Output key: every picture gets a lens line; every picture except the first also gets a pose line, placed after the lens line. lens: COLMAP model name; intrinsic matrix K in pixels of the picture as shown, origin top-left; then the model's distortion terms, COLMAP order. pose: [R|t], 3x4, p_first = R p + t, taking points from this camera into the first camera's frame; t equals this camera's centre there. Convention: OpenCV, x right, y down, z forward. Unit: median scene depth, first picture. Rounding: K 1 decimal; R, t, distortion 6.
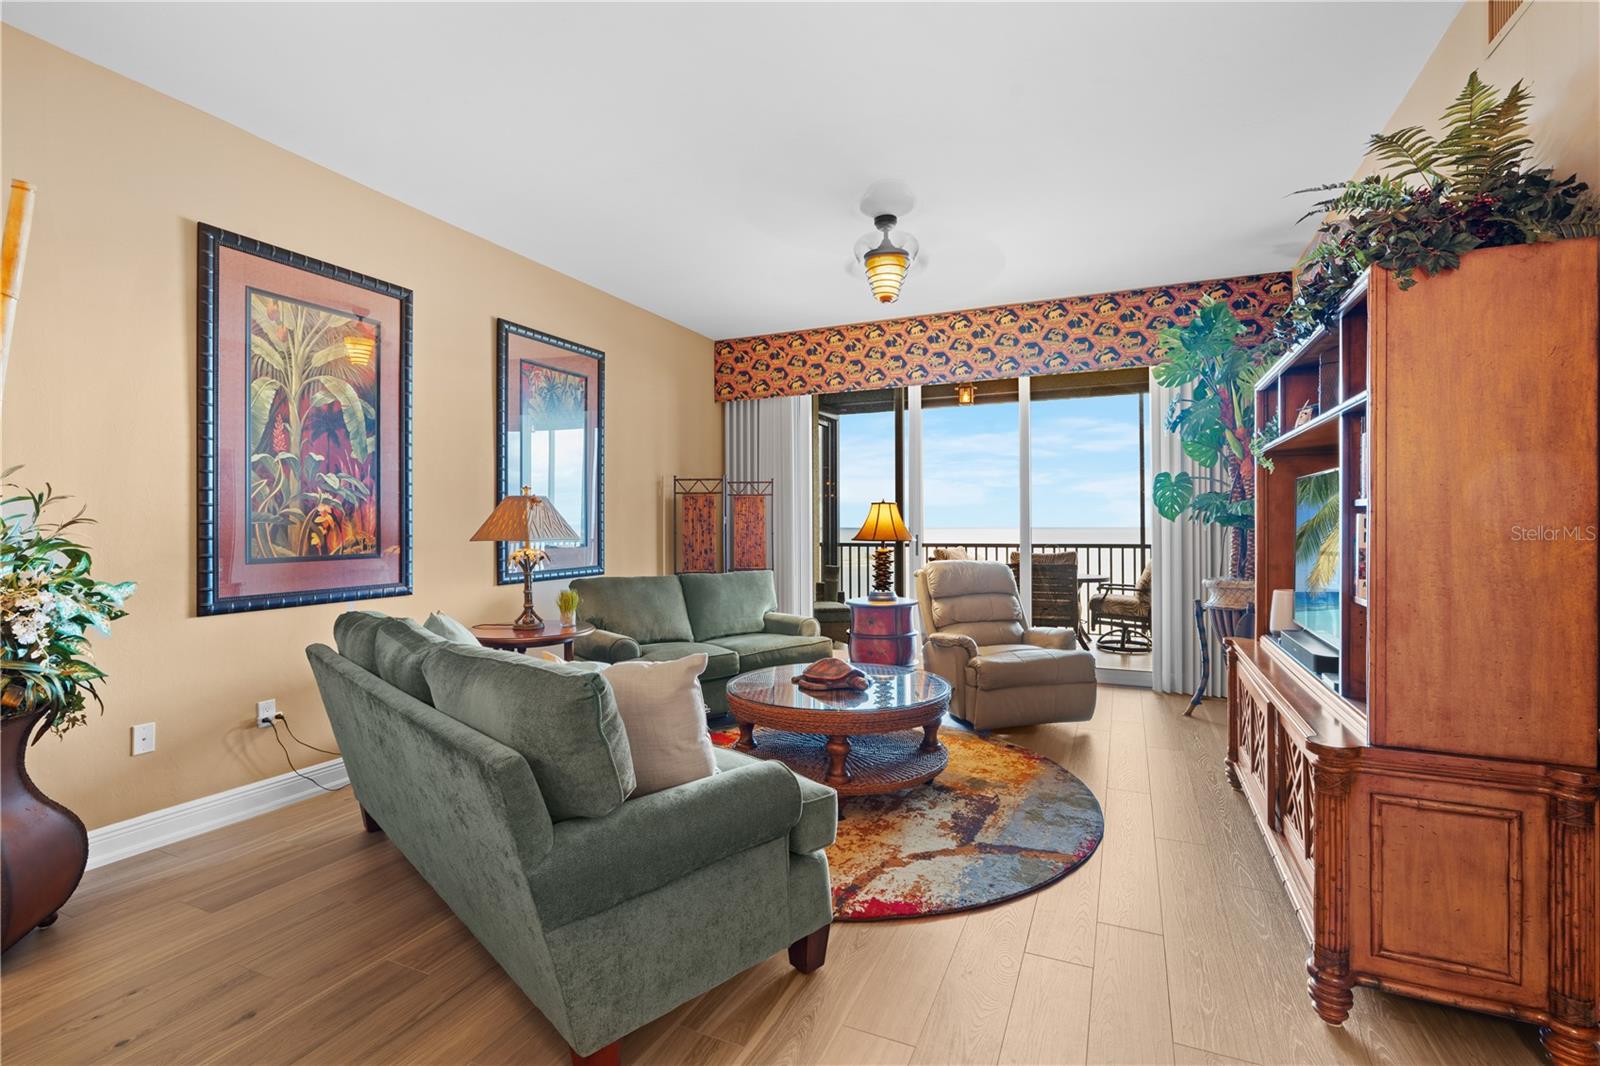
lens RADIAL K [[723.0, 0, 810.6], [0, 723.0, 522.1], [0, 0, 1]] dist [-0.007608, 0.005046]
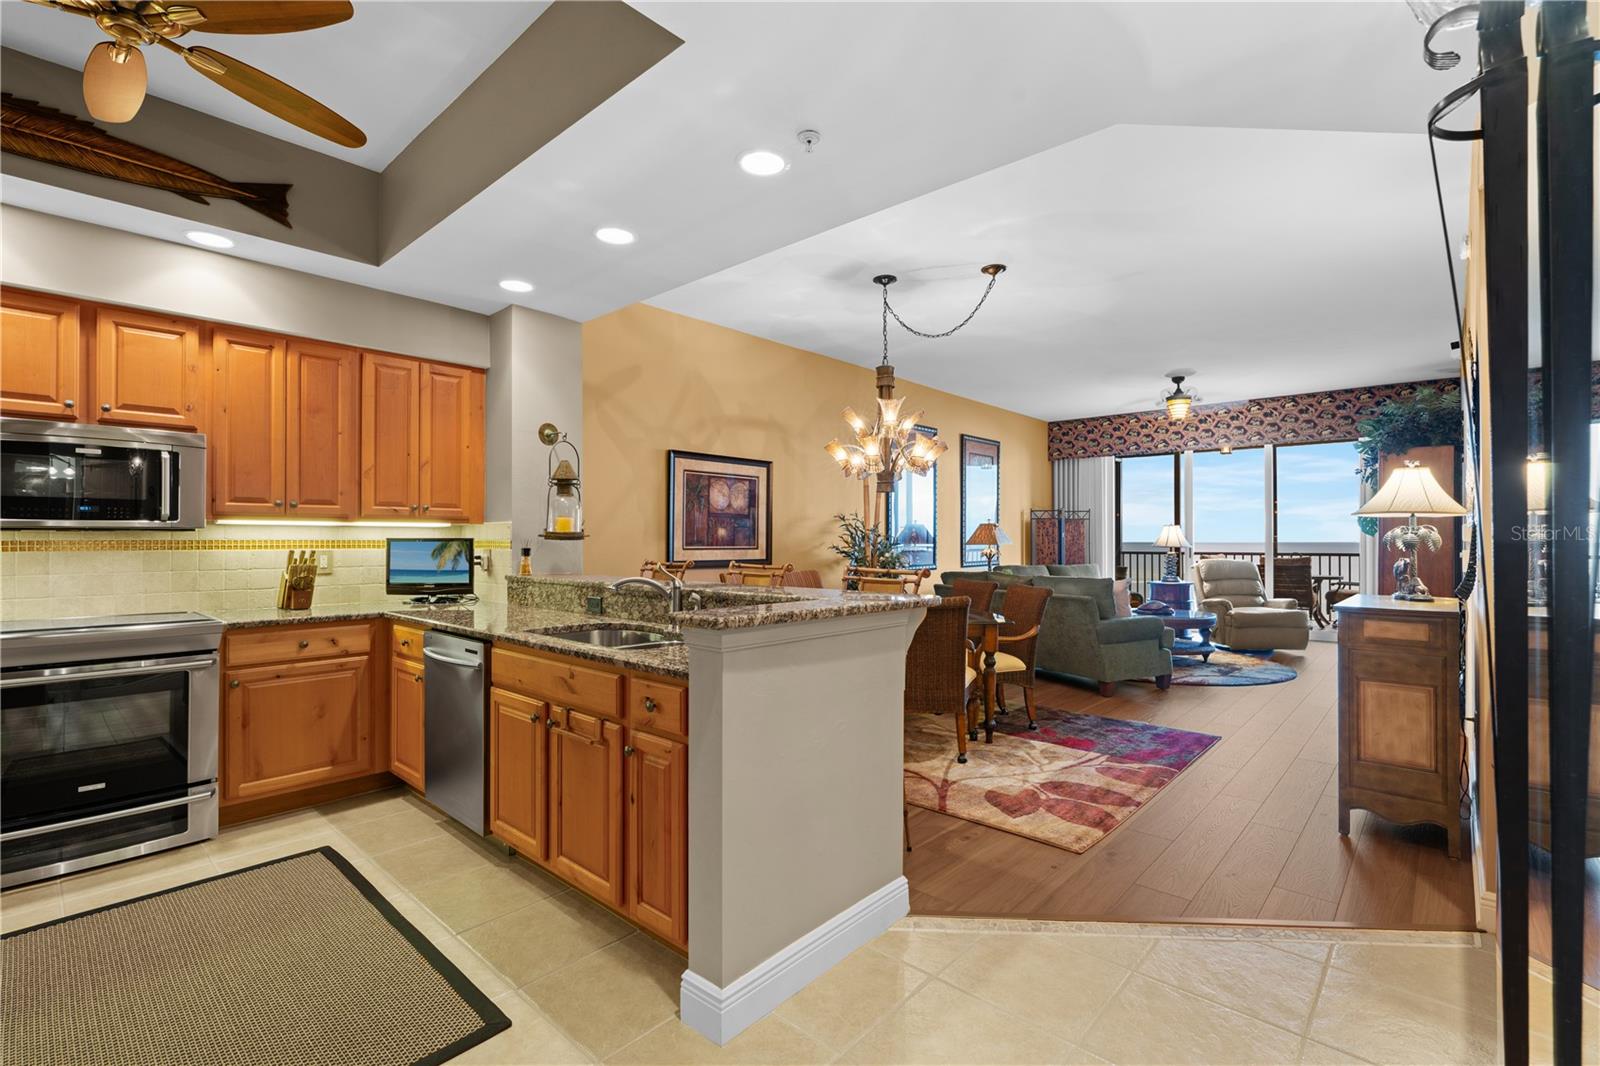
lens RADIAL K [[723.0, 0, 808.6], [0, 723.0, 534.6], [0, 0, 1]] dist [-0.007608, 0.005046]
pose [[0.951171, 0.002980, -0.308651, -0.281563], [-0.003259, 0.999995, -0.000390, -0.001693], [0.308648, 0.001376, 0.951175, -1.332265]]
